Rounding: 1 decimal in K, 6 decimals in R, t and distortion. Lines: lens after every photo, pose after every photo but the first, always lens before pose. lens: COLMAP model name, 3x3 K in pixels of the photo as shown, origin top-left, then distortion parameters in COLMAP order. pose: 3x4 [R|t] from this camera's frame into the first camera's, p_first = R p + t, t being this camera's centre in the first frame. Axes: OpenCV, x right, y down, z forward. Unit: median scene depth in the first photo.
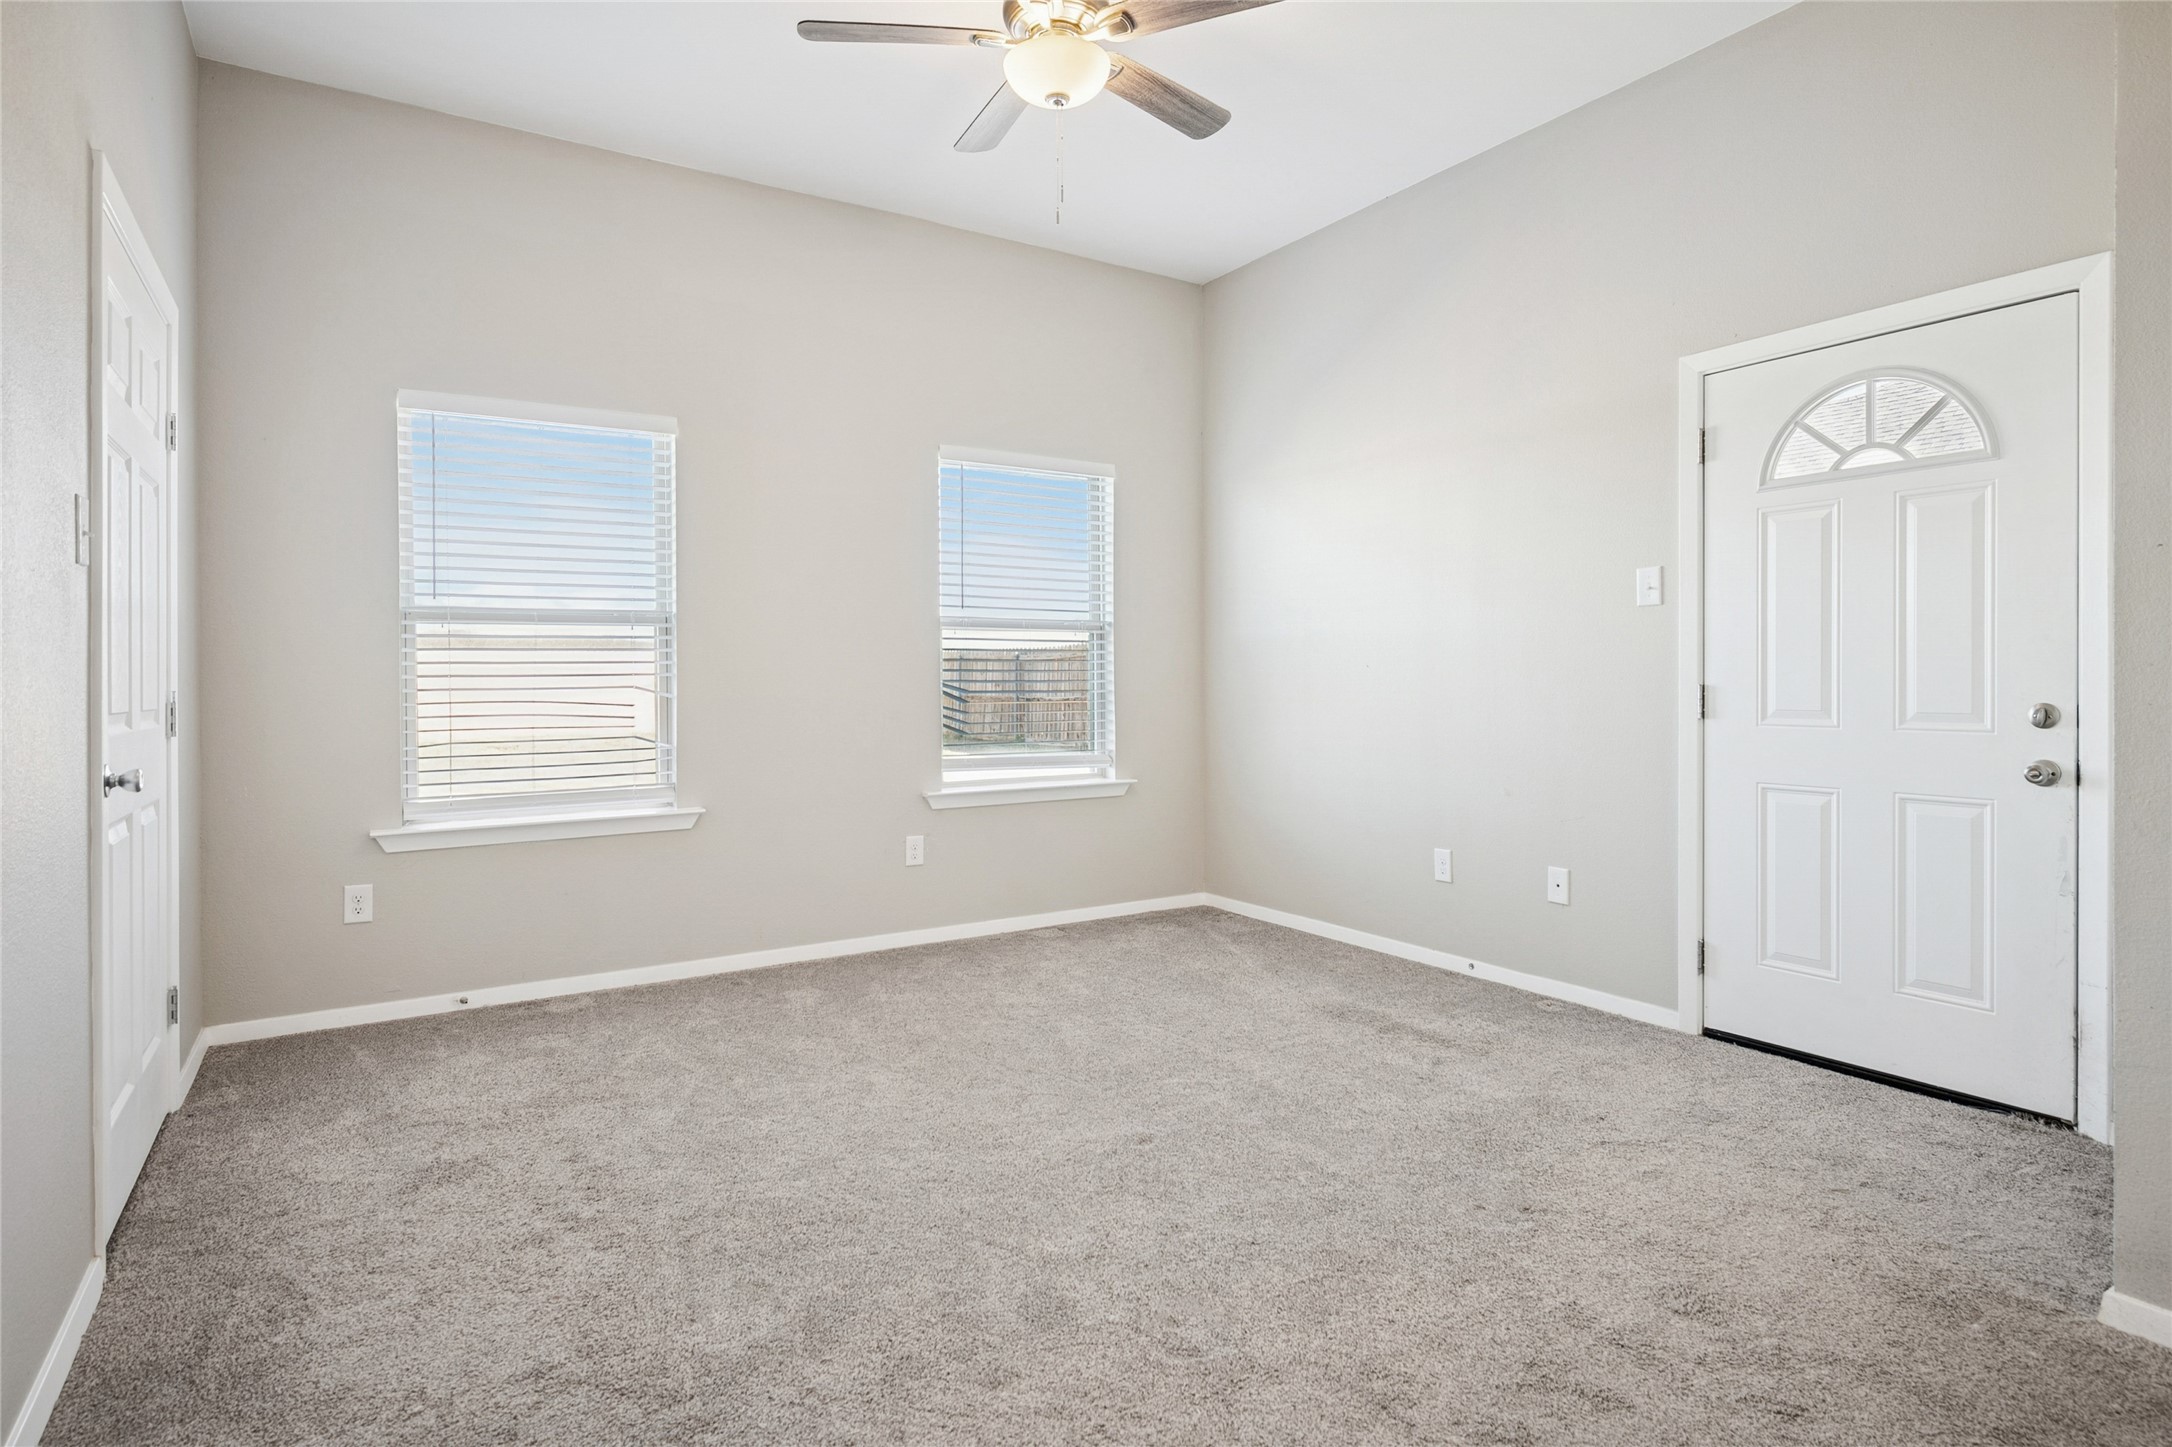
lens RADIAL K [[1102.6, 0, 1095.0], [0, 1102.6, 683.2], [0, 0, 1]] dist [-0.003570, 0.000530]
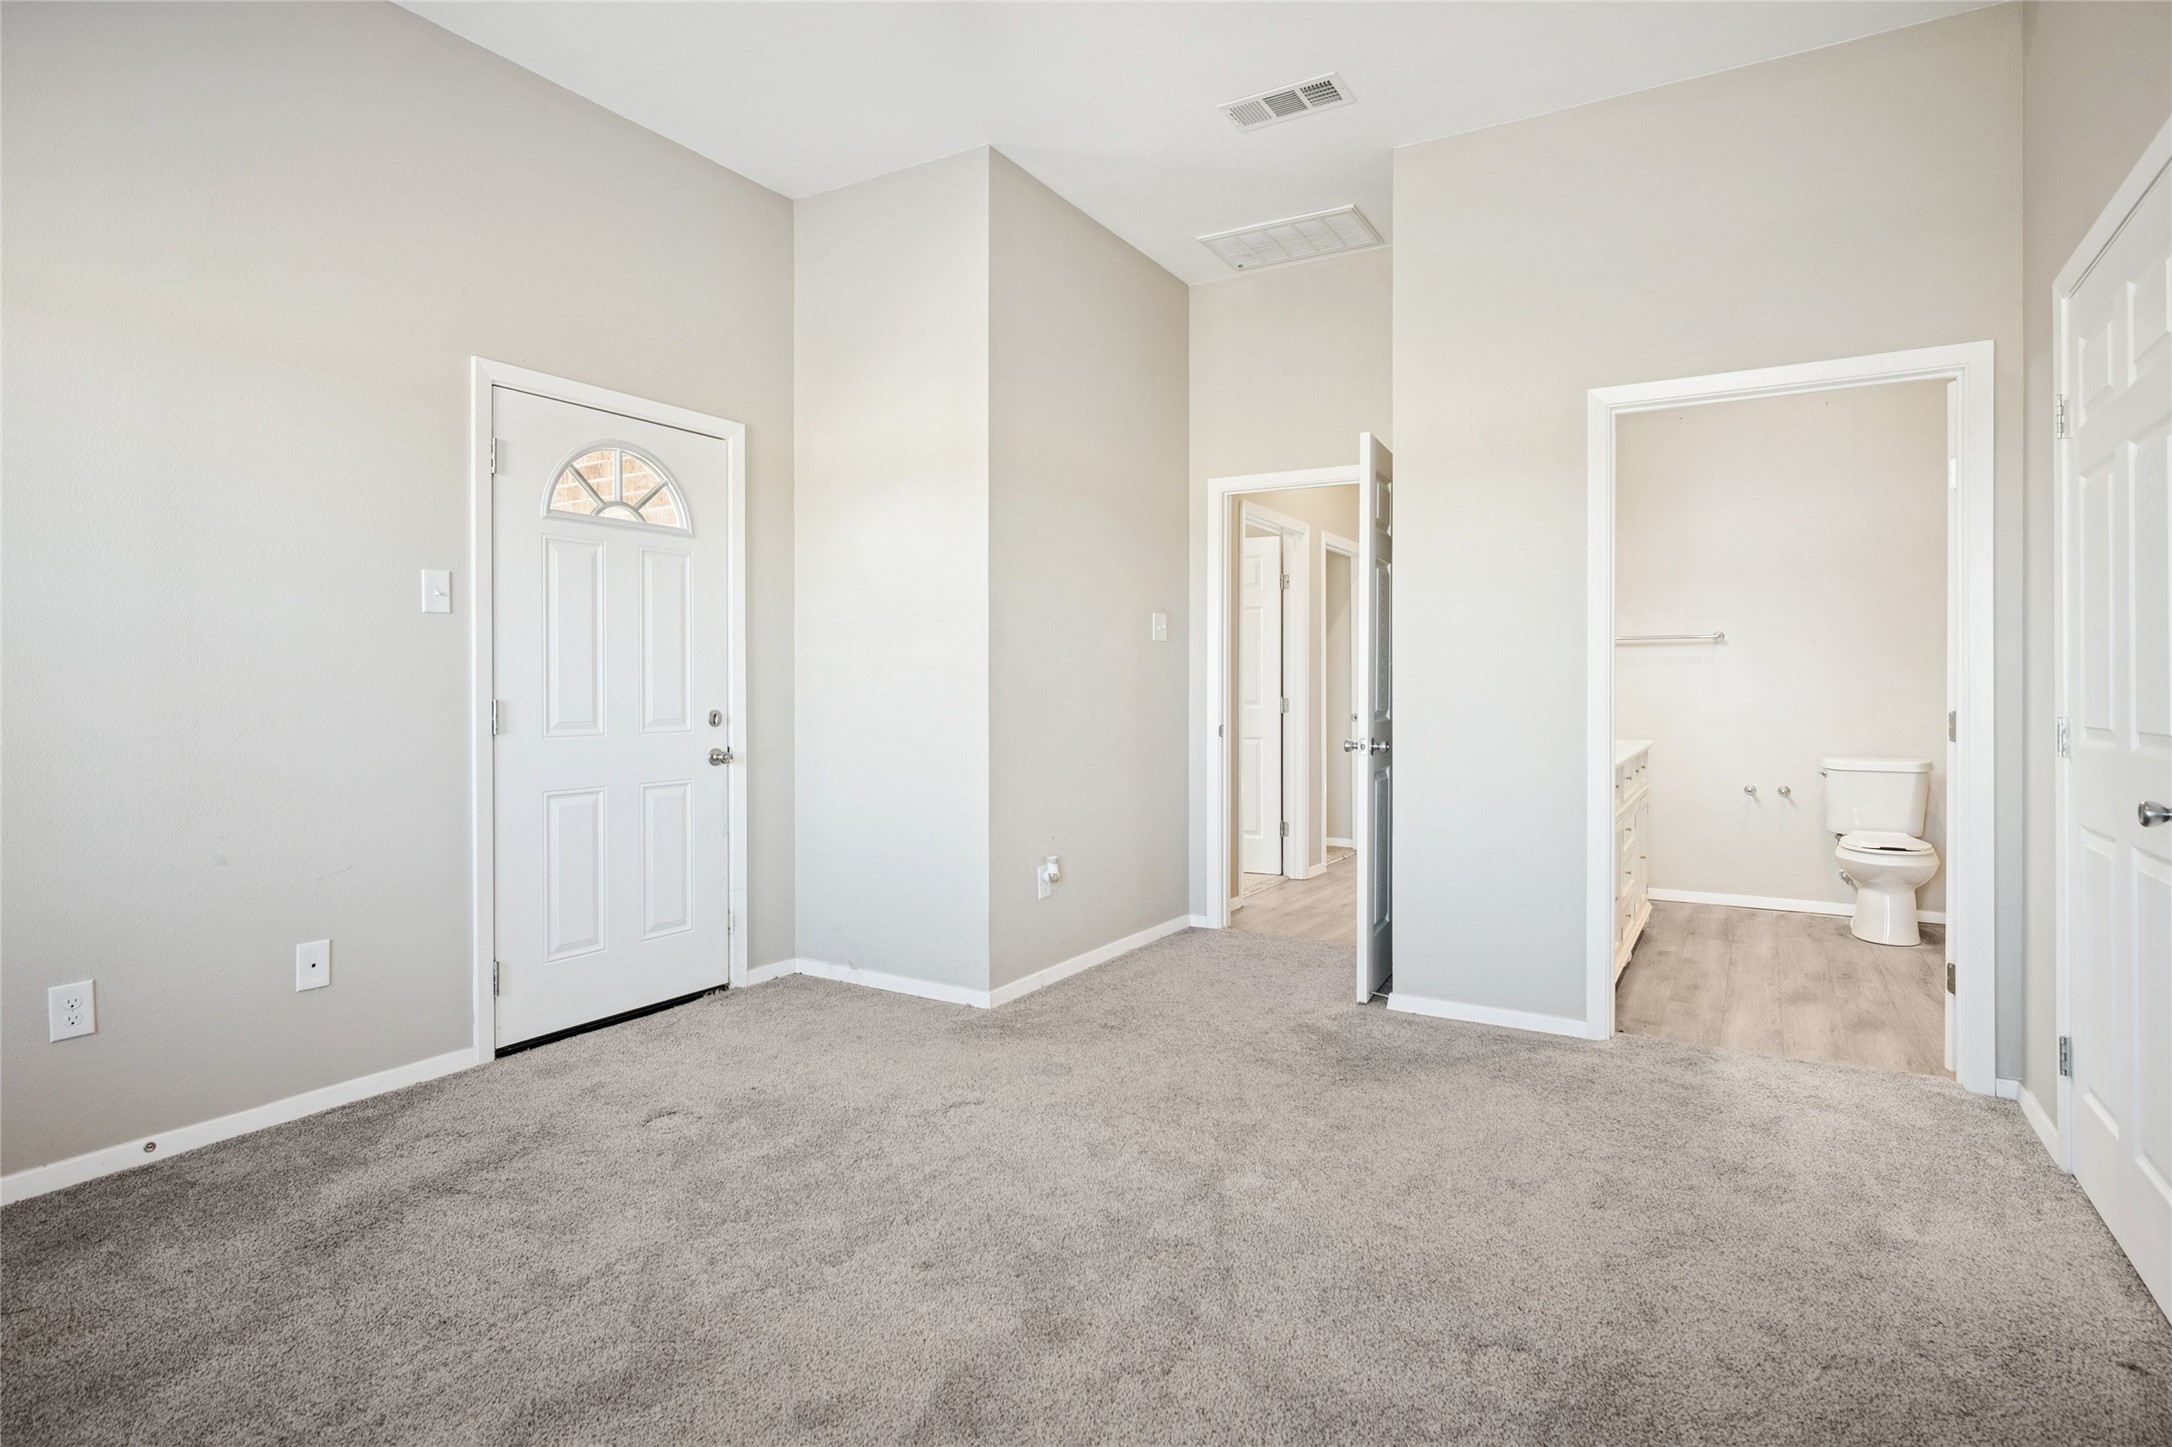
lens RADIAL K [[1102.6, 0, 1095.0], [0, 1102.6, 683.2], [0, 0, 1]] dist [-0.003570, 0.000530]
pose [[-0.423283, 0.011844, 0.905920, -0.618994], [0.009970, 0.999915, -0.008414, 0.000148], [-0.905943, 0.005471, -0.423365, 1.025210]]
